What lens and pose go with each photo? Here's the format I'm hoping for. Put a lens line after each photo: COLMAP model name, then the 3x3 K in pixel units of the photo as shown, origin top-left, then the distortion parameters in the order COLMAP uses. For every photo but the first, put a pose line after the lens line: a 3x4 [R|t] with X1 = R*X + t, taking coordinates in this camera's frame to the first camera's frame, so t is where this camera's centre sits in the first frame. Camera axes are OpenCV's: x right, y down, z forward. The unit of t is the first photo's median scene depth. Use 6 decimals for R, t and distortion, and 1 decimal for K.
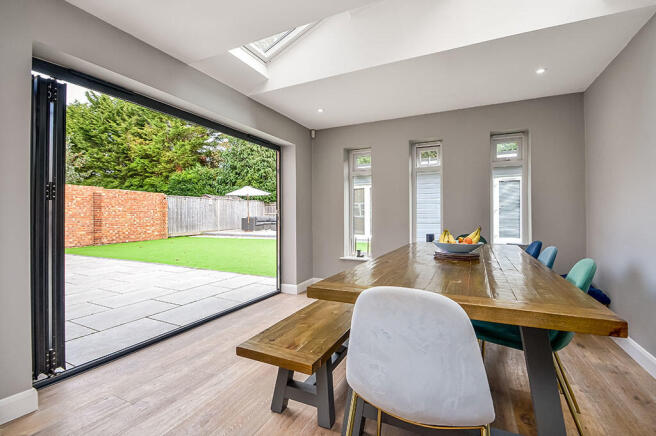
lens RADIAL K [[294.8, 0, 328.0], [0, 294.8, 218.0], [0, 0, 1]] dist [0.000181, -0.000075]
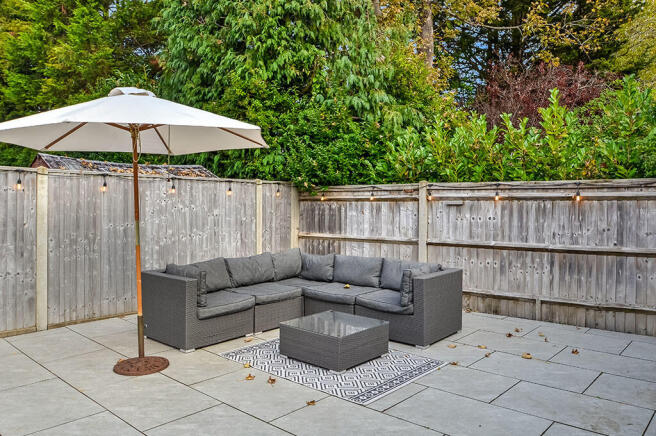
lens RADIAL K [[492.5, 0, 328.0], [0, 492.5, 218.0], [0, 0, 1]] dist [0.001411, 0.000885]
pose [[0.956777, 0.015268, -0.290421, -0.070908], [-0.012095, 0.999846, 0.012720, -0.034036], [0.290571, -0.008658, 0.956814, 0.625015]]
